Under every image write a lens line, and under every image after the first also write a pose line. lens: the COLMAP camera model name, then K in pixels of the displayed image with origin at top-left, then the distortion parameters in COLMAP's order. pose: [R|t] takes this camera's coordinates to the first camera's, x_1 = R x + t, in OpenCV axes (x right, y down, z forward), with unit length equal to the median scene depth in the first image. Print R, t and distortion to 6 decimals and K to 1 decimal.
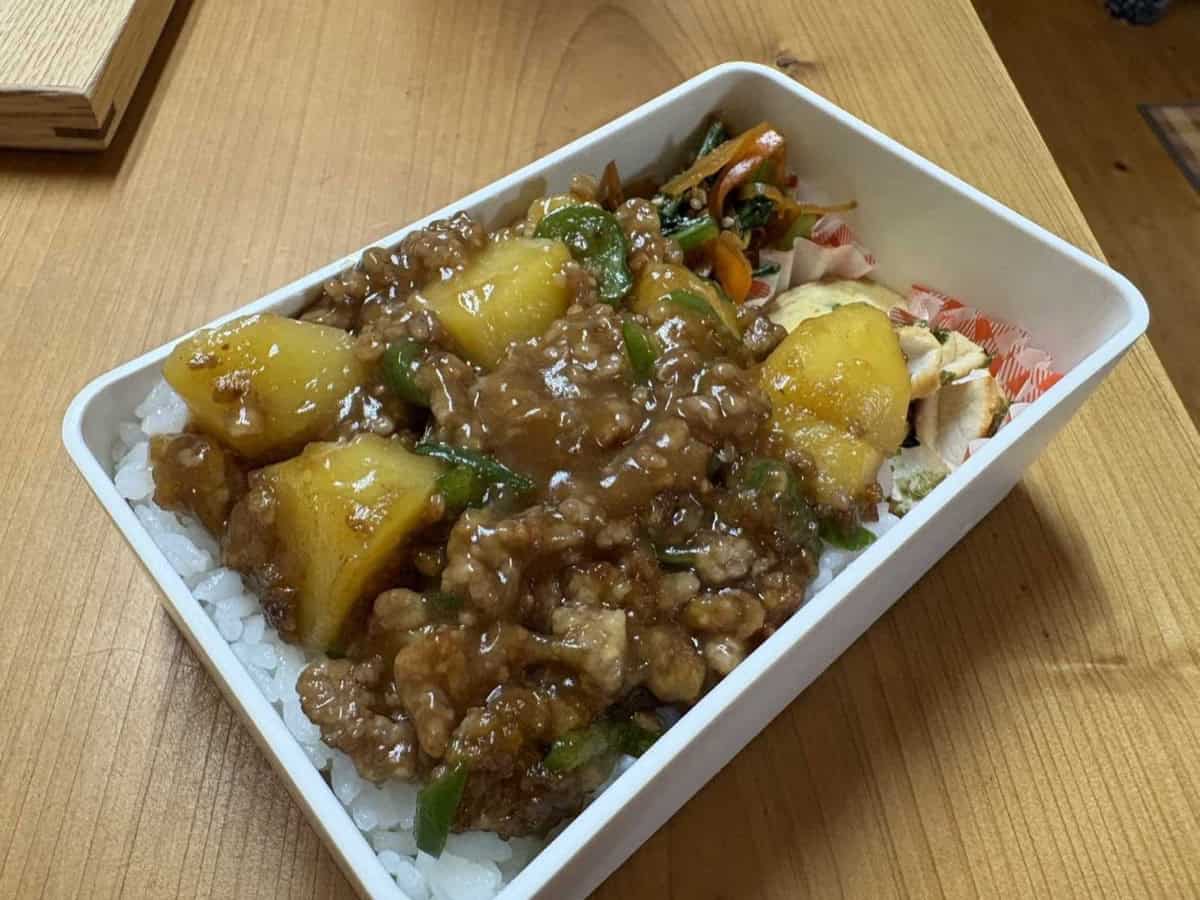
lens RADIAL K [[1119.0, 0, 600.0], [0, 1119.0, 450.0], [0, 0, 1]] dist [-0.008208, -0.006400]
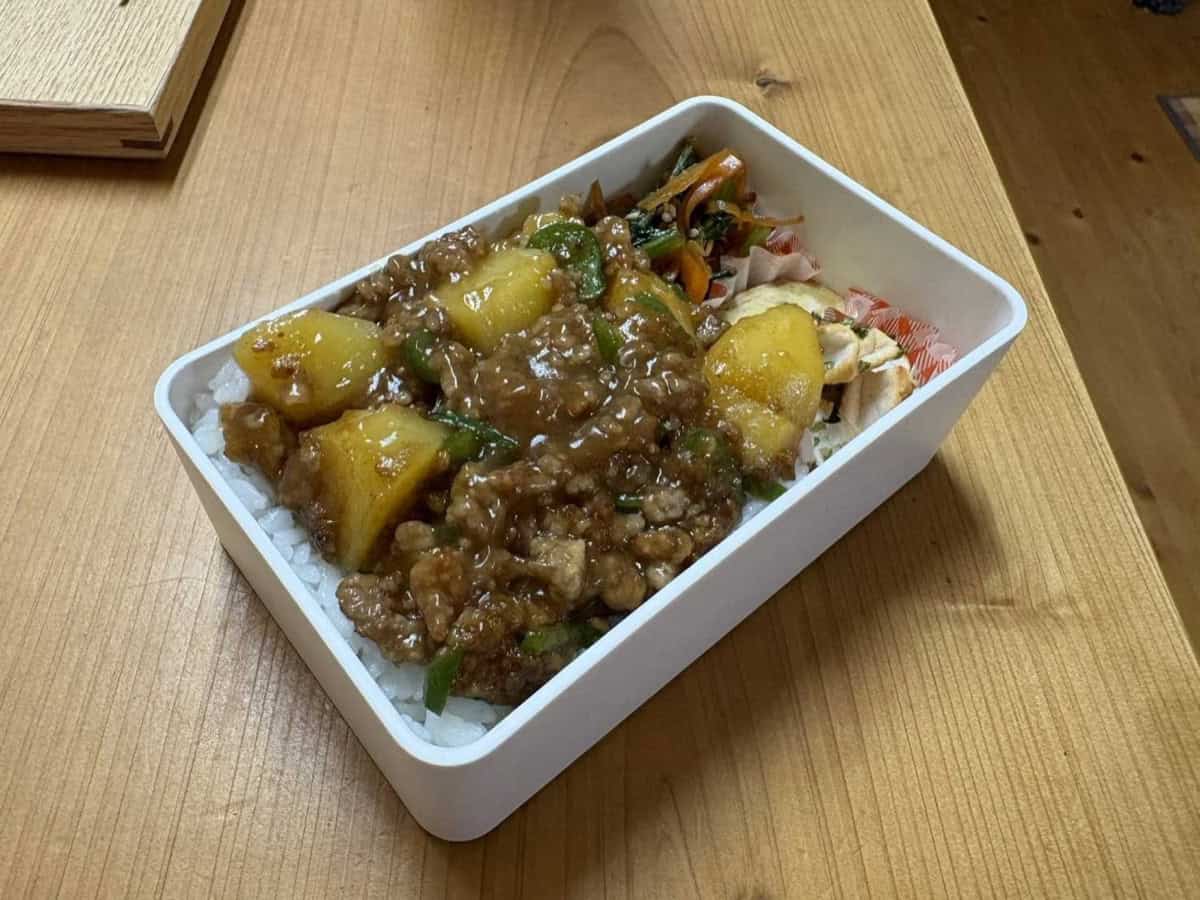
lens RADIAL K [[1119.0, 0, 600.0], [0, 1119.0, 450.0], [0, 0, 1]] dist [-0.008208, -0.006400]
pose [[0.999800, 0.014461, -0.013834, 0.044851], [-0.014259, 0.999792, 0.014604, 0.014139], [0.014042, -0.014404, 0.999798, -0.249662]]
